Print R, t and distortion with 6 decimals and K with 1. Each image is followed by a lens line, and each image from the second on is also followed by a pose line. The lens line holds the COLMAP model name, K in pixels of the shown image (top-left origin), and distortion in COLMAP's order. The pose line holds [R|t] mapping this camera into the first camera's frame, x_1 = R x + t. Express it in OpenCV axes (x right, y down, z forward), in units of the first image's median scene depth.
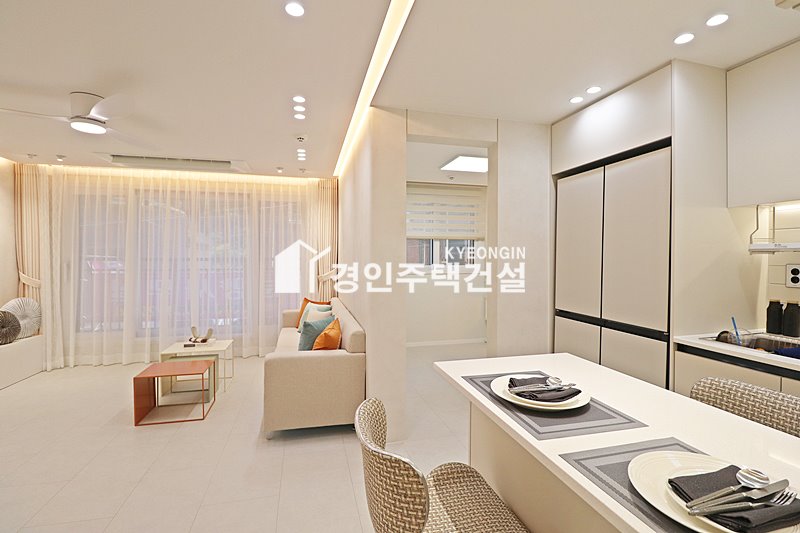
lens RADIAL K [[372.3, 0, 401.1], [0, 372.3, 261.6], [0, 0, 1]] dist [-0.003461, -0.011371]
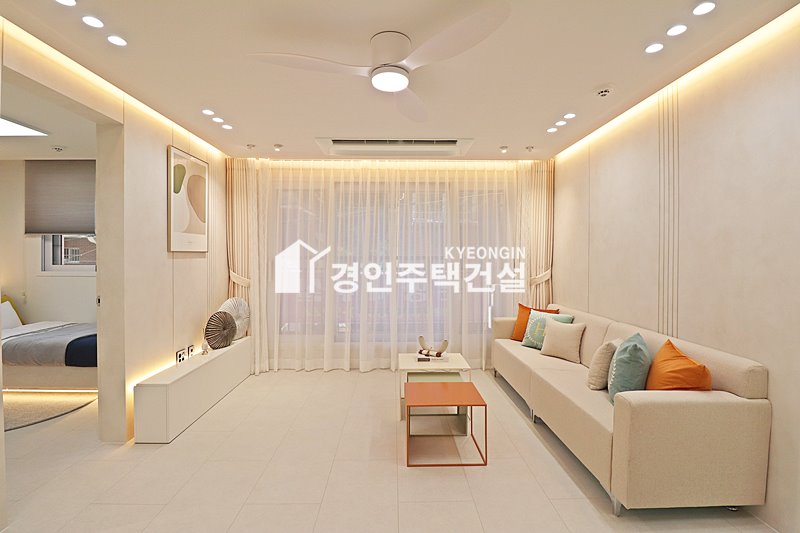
lens RADIAL K [[372.3, 0, 399.6], [0, 372.3, 260.5], [0, 0, 1]] dist [-0.003461, -0.011371]
pose [[0.971984, 0.001588, -0.235043, -0.578713], [-0.002548, 0.999990, -0.003783, 0.007184], [0.235034, 0.004276, 0.971978, 0.228230]]
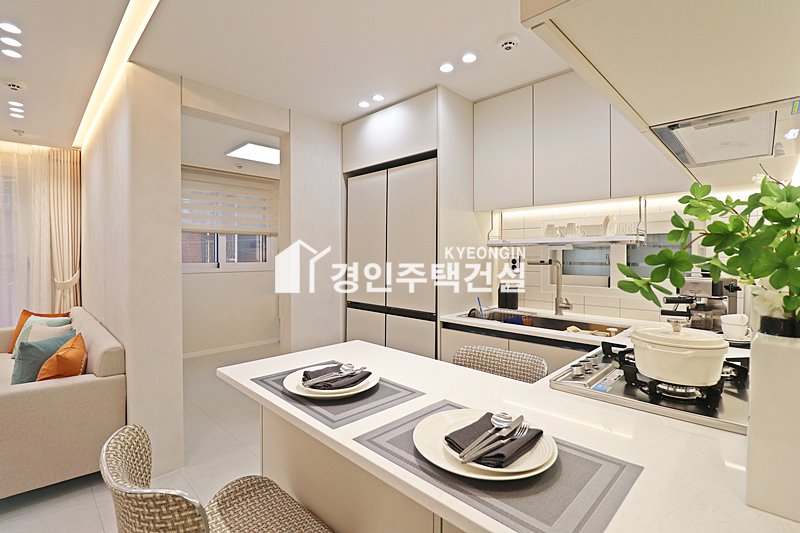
lens RADIAL K [[372.3, 0, 402.2], [0, 372.3, 260.3], [0, 0, 1]] dist [-0.003461, -0.011371]
pose [[0.856865, -0.009384, 0.515455, 0.008405], [0.009241, 0.999953, 0.002843, 0.011346], [-0.515457, 0.002327, 0.856912, 0.021236]]
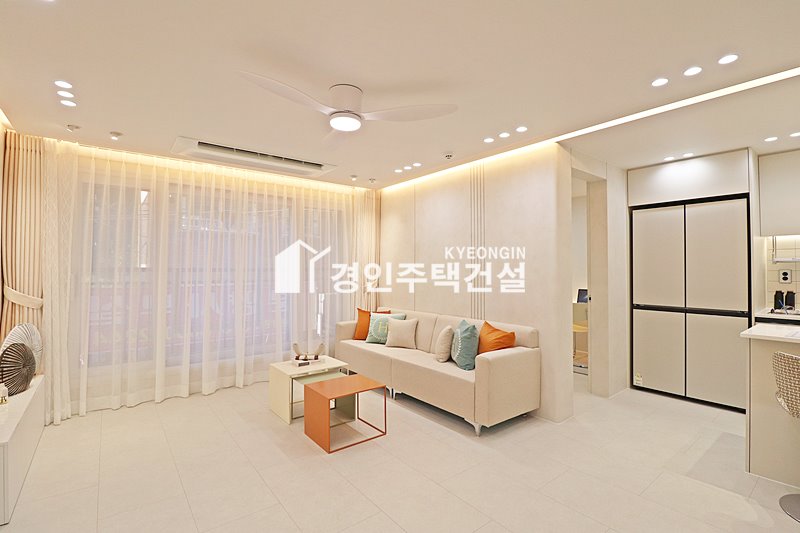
lens RADIAL K [[372.3, 0, 407.5], [0, 372.3, 261.7], [0, 0, 1]] dist [-0.003461, -0.011371]
pose [[0.914450, 0.007076, 0.404638, -0.962749], [0.005946, 0.999504, -0.030915, 0.009222], [-0.404656, 0.030676, 0.913954, 0.084370]]
